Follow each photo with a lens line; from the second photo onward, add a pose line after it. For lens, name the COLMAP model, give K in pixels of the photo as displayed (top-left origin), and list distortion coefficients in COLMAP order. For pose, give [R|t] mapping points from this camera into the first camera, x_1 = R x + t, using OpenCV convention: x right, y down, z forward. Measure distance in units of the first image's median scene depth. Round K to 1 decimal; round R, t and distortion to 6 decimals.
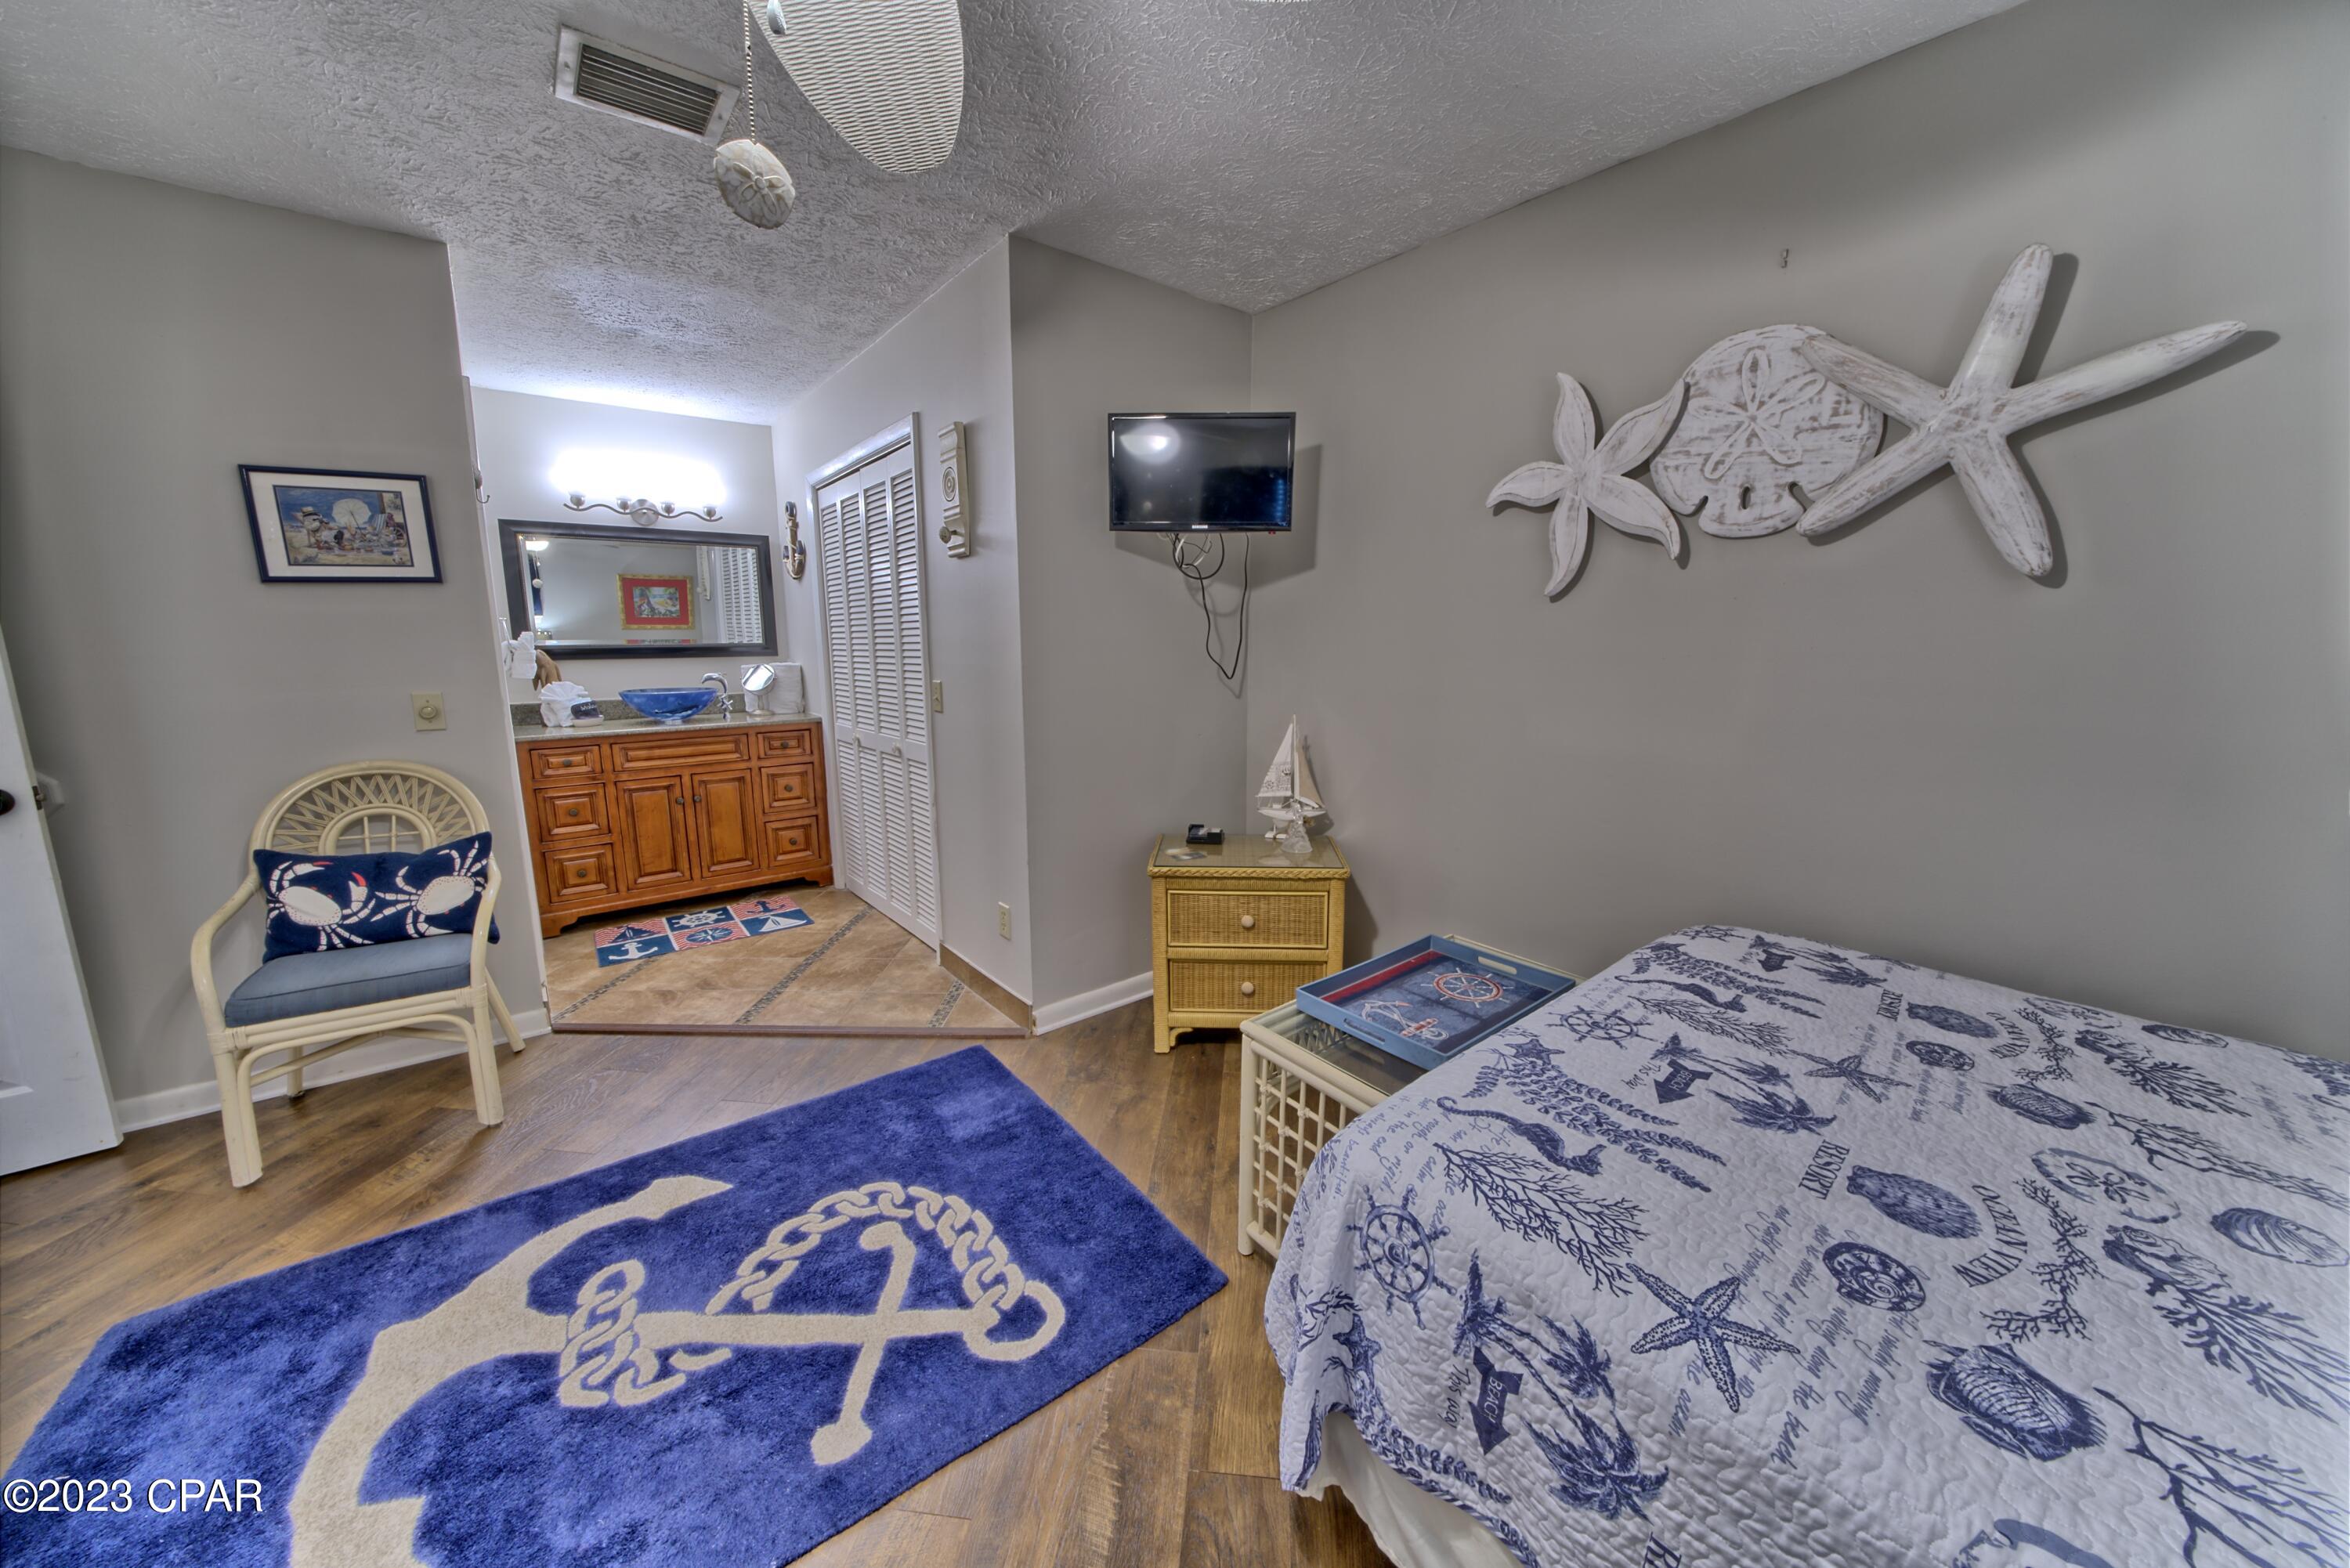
lens RADIAL K [[810.3, 0, 1178.2], [0, 810.3, 772.2], [0, 0, 1]] dist [-0.021418, 0.000742]
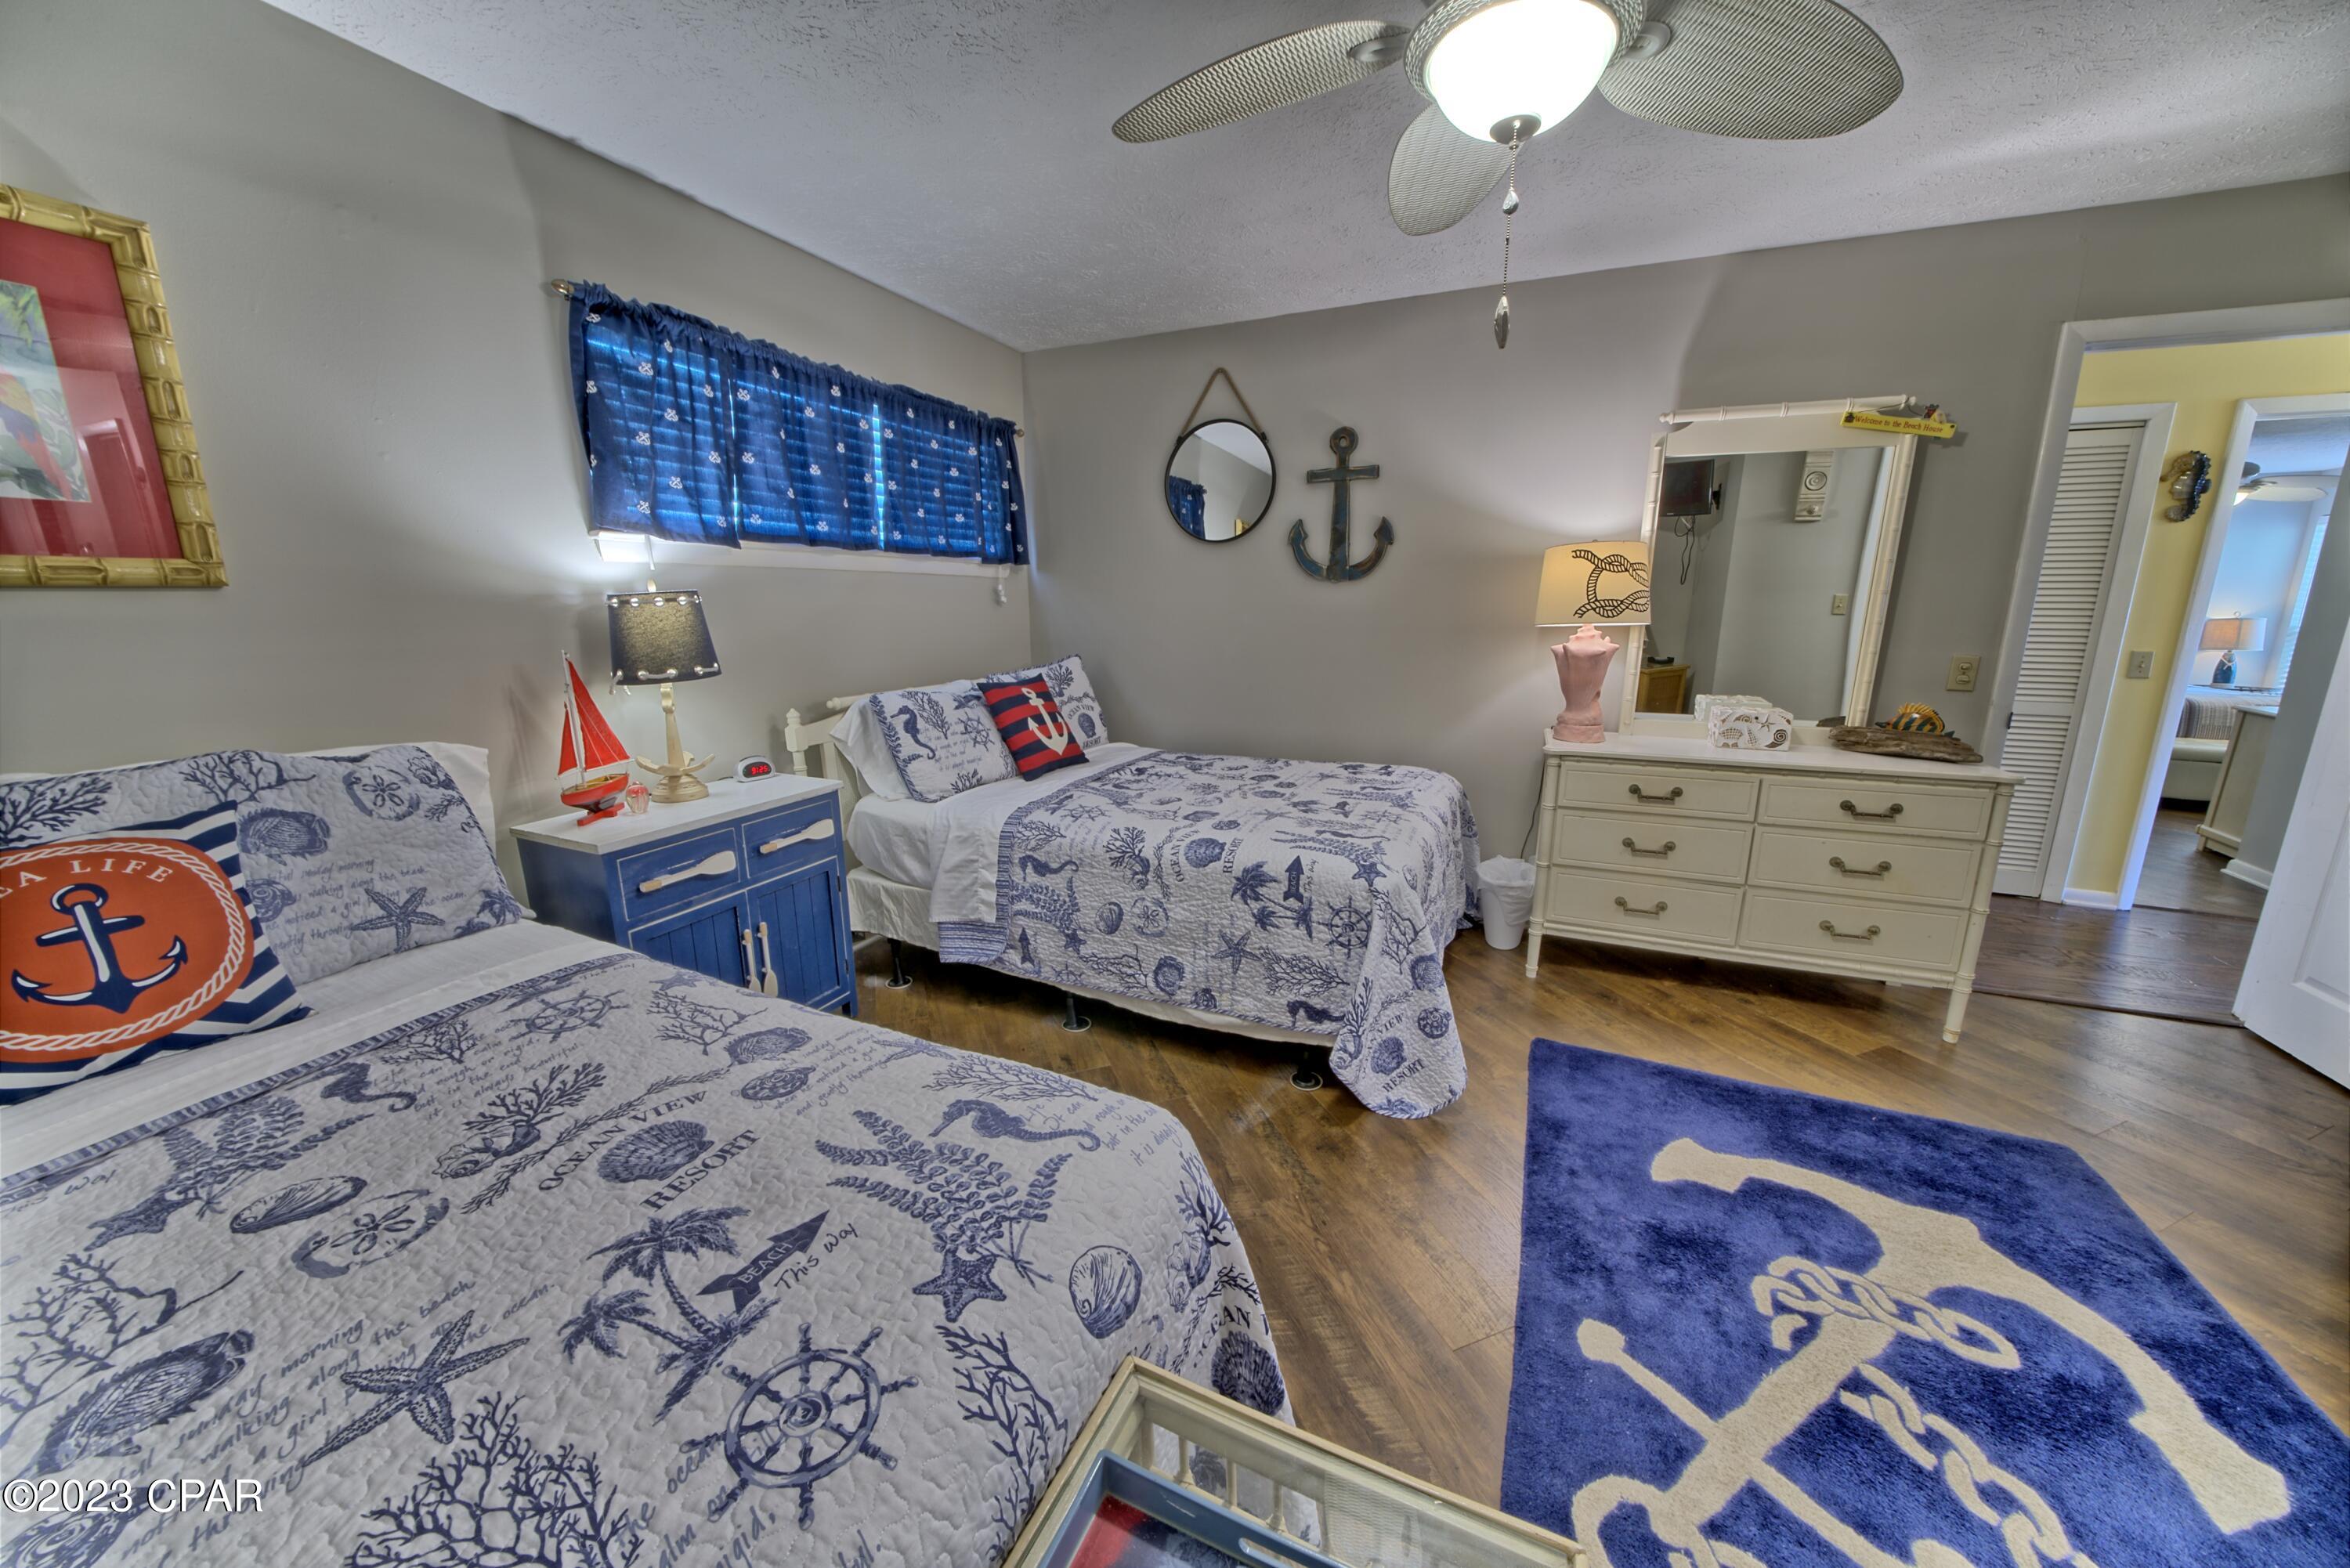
lens RADIAL K [[810.3, 0, 1177.7], [0, 810.3, 793.0], [0, 0, 1]] dist [-0.021418, 0.000742]
pose [[-0.893902, 0.104786, -0.435843, 0.500744], [-0.070277, 0.927512, 0.367129, -0.226631], [0.442719, 0.358806, -0.821741, 1.381733]]
